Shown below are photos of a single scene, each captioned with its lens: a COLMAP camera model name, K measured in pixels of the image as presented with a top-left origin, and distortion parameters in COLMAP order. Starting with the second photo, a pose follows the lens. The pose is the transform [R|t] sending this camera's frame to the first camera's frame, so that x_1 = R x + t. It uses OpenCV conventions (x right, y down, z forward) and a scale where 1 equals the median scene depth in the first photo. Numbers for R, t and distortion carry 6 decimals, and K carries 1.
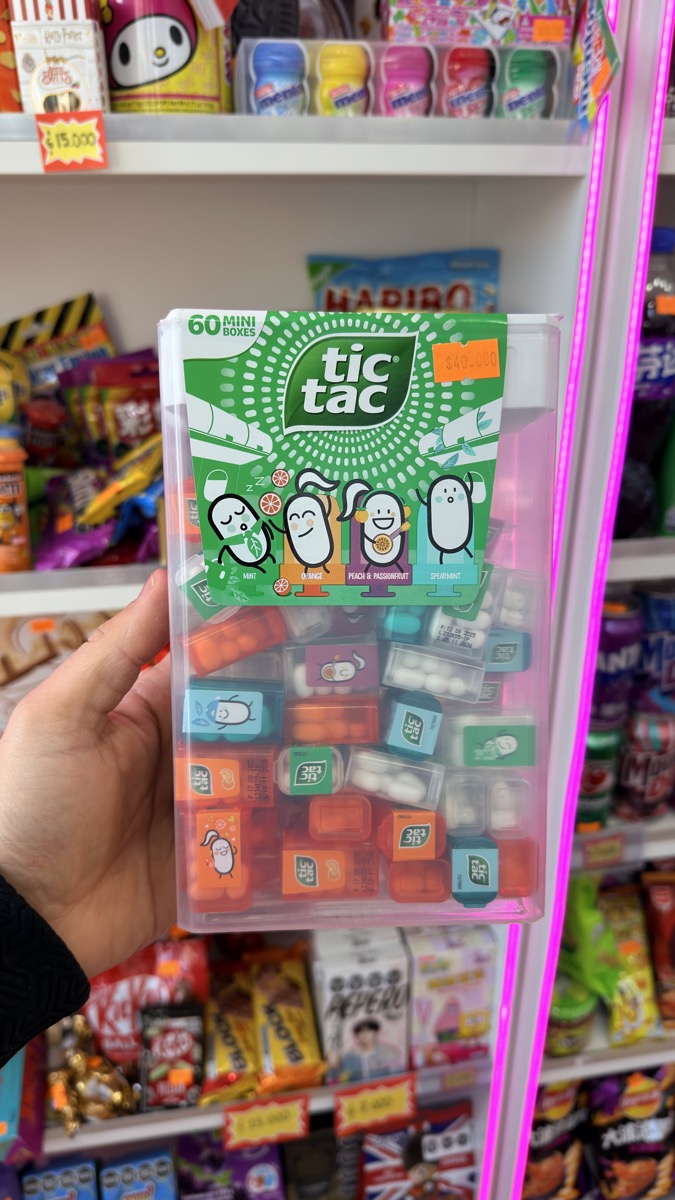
lens RADIAL K [[871.2, 0, 336.3], [0, 871.2, 603.6], [0, 0, 1]] dist [-0.012279, -0.029499]
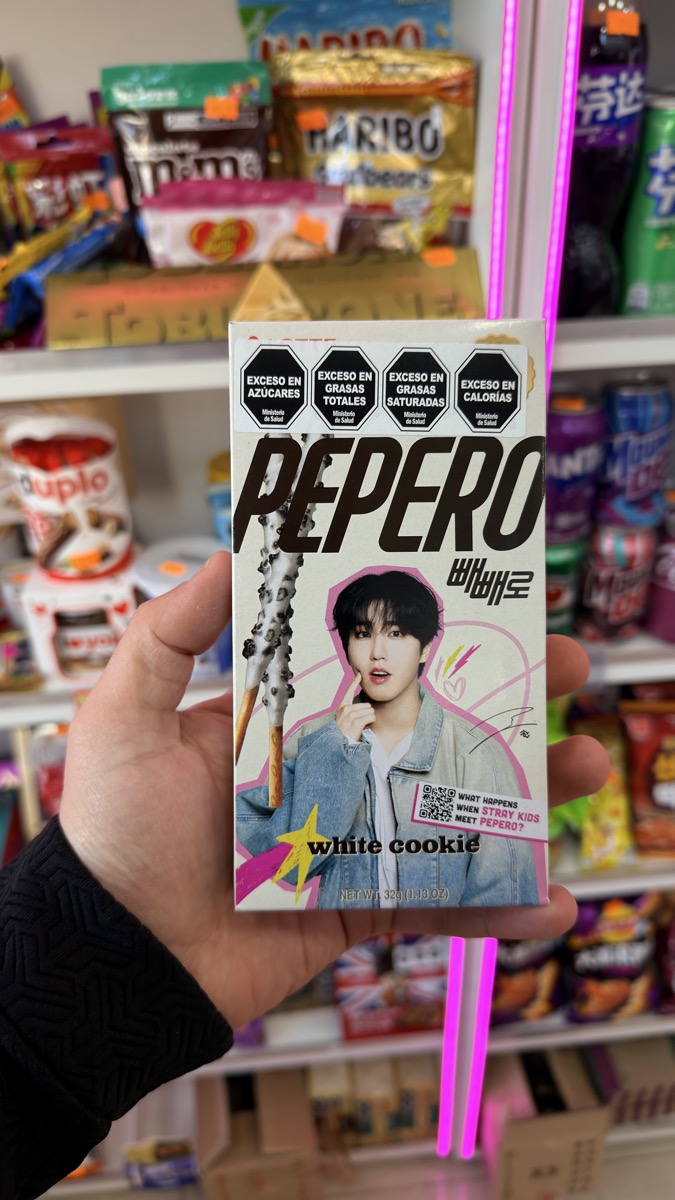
lens RADIAL K [[871.2, 0, 345.6], [0, 871.2, 605.2], [0, 0, 1]] dist [-0.012279, -0.029499]
pose [[0.996736, 0.015020, -0.079319, 0.136983], [-0.001757, 0.986342, 0.164700, 0.052687], [0.080710, -0.164023, 0.983149, 0.052169]]
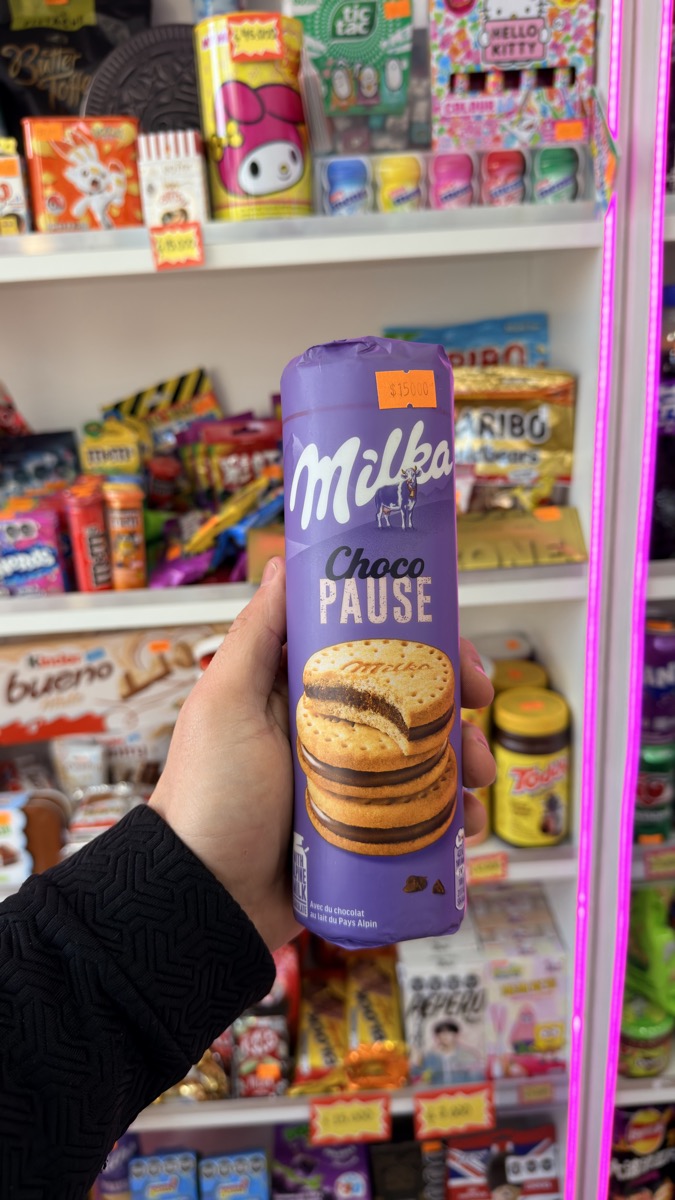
lens RADIAL K [[871.2, 0, 341.1], [0, 871.2, 600.5], [0, 0, 1]] dist [-0.012279, -0.029499]
pose [[0.988555, -0.007037, -0.150694, 0.075298], [-0.007016, 0.995686, -0.092519, 0.064348], [0.150695, 0.092517, 0.984242, -0.112547]]
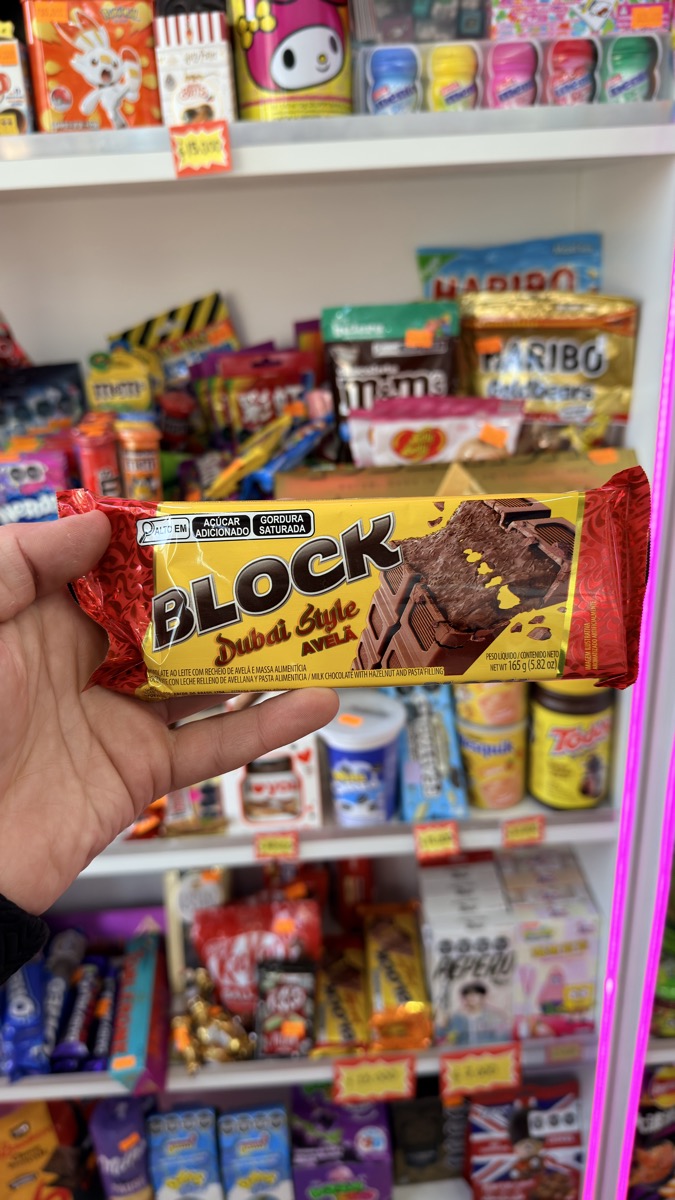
lens RADIAL K [[871.2, 0, 335.3], [0, 871.2, 606.2], [0, 0, 1]] dist [-0.012279, -0.029499]
pose [[0.989807, 0.004949, -0.142329, 0.018929], [-0.007087, 0.999869, -0.014522, 0.046291], [0.142239, 0.015383, 0.989713, -0.051850]]
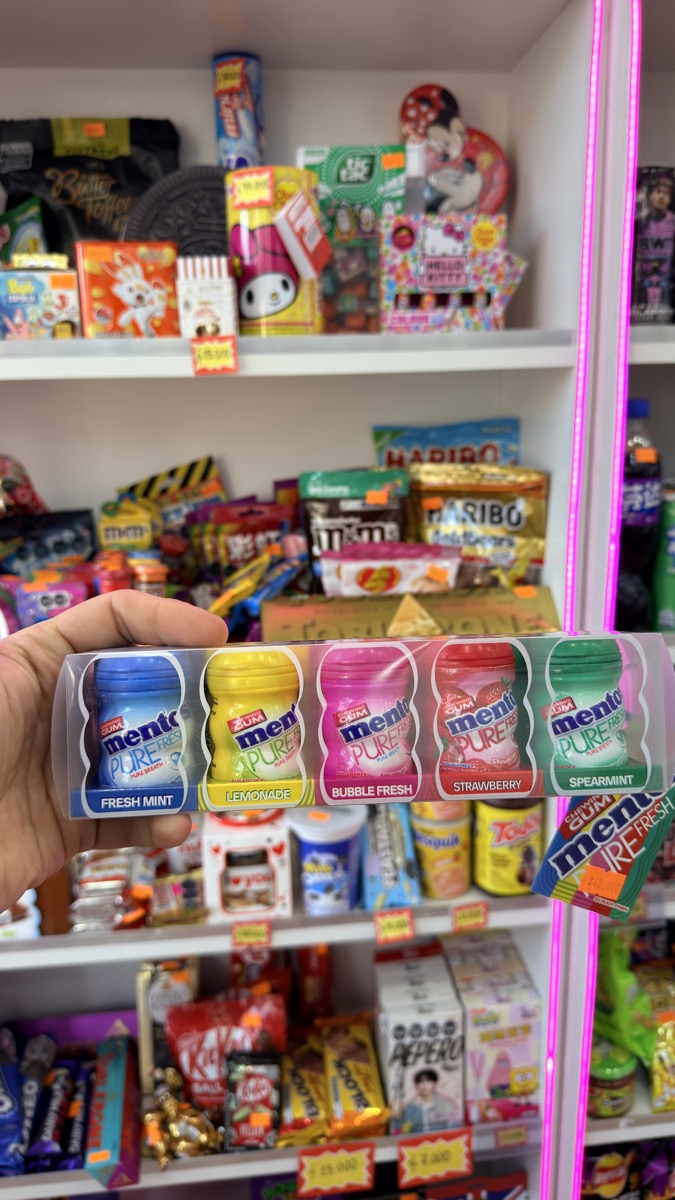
lens RADIAL K [[850.7, 0, 336.0], [0, 850.7, 595.2], [0, 0, 1]] dist [0.025207, -0.070861]
pose [[0.997567, -0.006918, -0.069364, -0.000690], [-0.005796, 0.983388, -0.181425, 0.077564], [0.069467, 0.181386, 0.980955, -0.202237]]
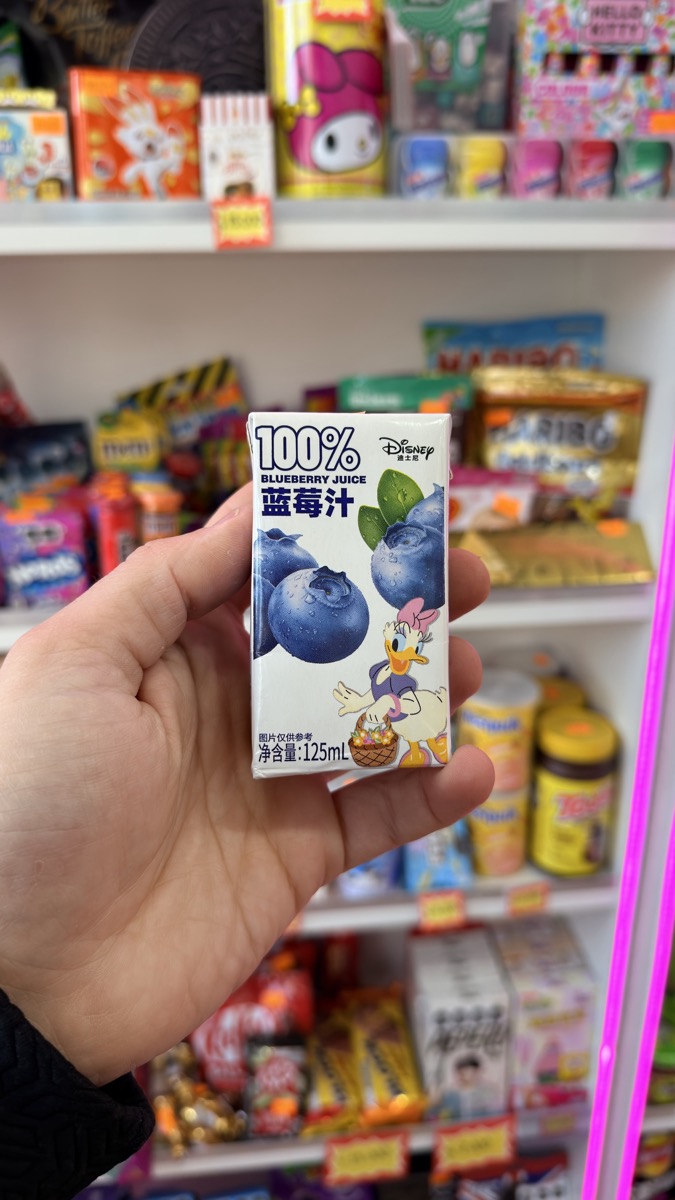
lens RADIAL K [[871.2, 0, 335.1], [0, 871.2, 597.1], [0, 0, 1]] dist [-0.012279, -0.029499]
pose [[0.997739, 0.010895, -0.066323, -0.060016], [-0.016369, 0.996452, -0.082552, 0.031915], [0.065188, 0.083451, 0.994377, -0.060690]]
